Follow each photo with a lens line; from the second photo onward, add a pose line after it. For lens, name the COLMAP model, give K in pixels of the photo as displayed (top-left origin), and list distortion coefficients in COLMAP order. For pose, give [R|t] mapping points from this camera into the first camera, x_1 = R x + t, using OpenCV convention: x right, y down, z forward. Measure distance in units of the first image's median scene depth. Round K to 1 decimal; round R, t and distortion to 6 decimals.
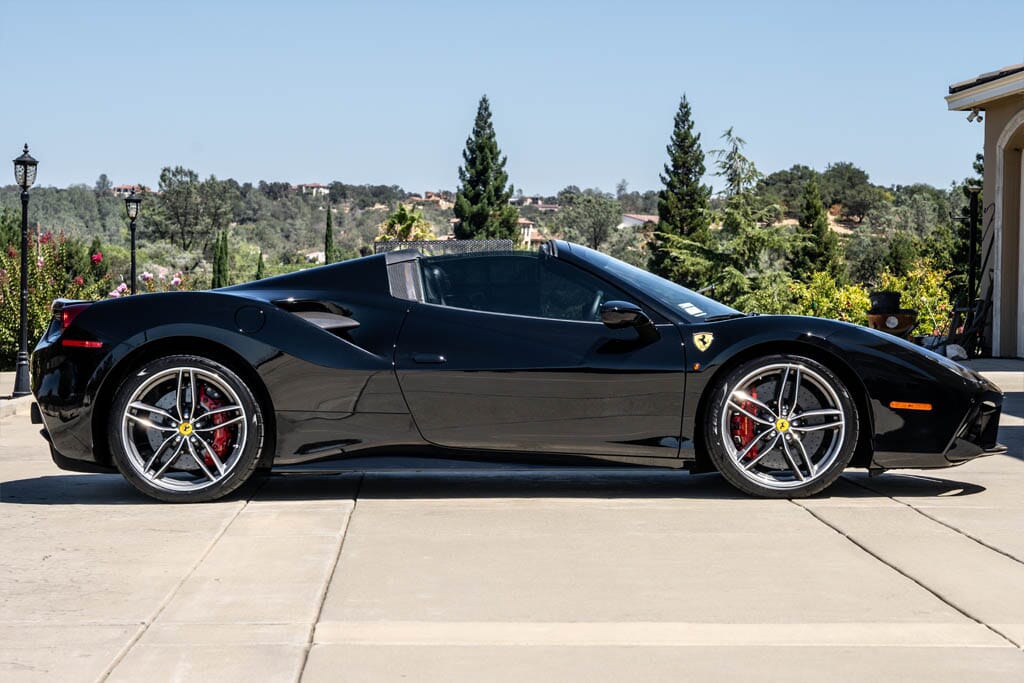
lens RADIAL K [[1956.5, 0, 512.0], [0, 1956.5, 341.5], [0, 0, 1]] dist [0.207643, -0.075616]
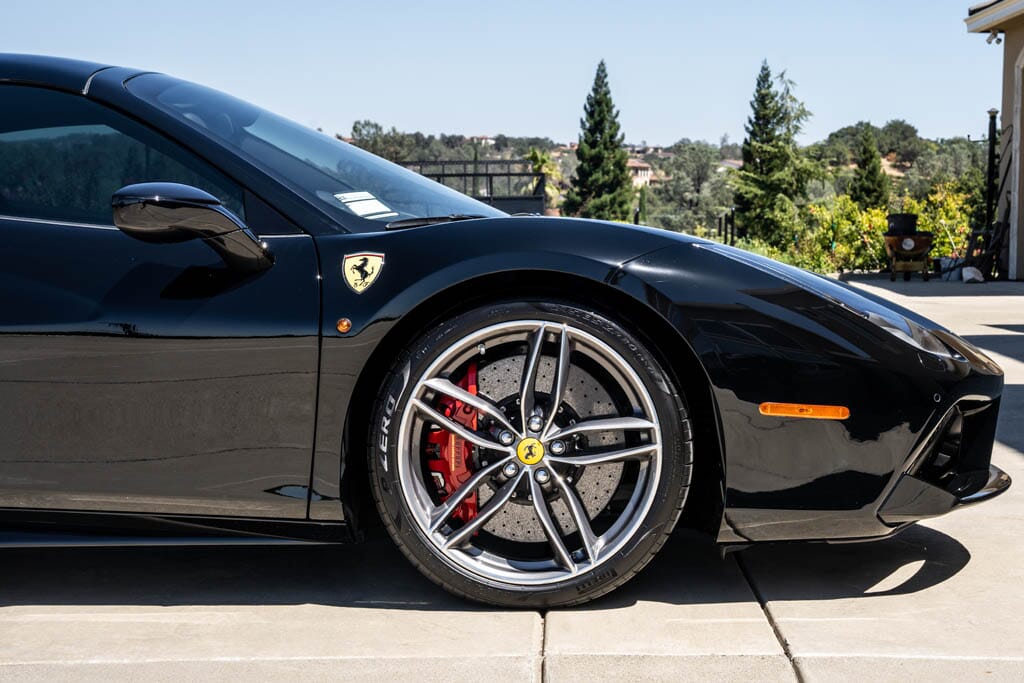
lens RADIAL K [[1981.9, 0, 512.0], [0, 1981.9, 341.5], [0, 0, 1]] dist [0.178436, -0.004856]
pose [[0.999970, 0.005592, -0.005340, -0.067943], [-0.005375, 0.999191, 0.039864, 0.001638], [0.005559, -0.039834, 0.999191, -0.273458]]
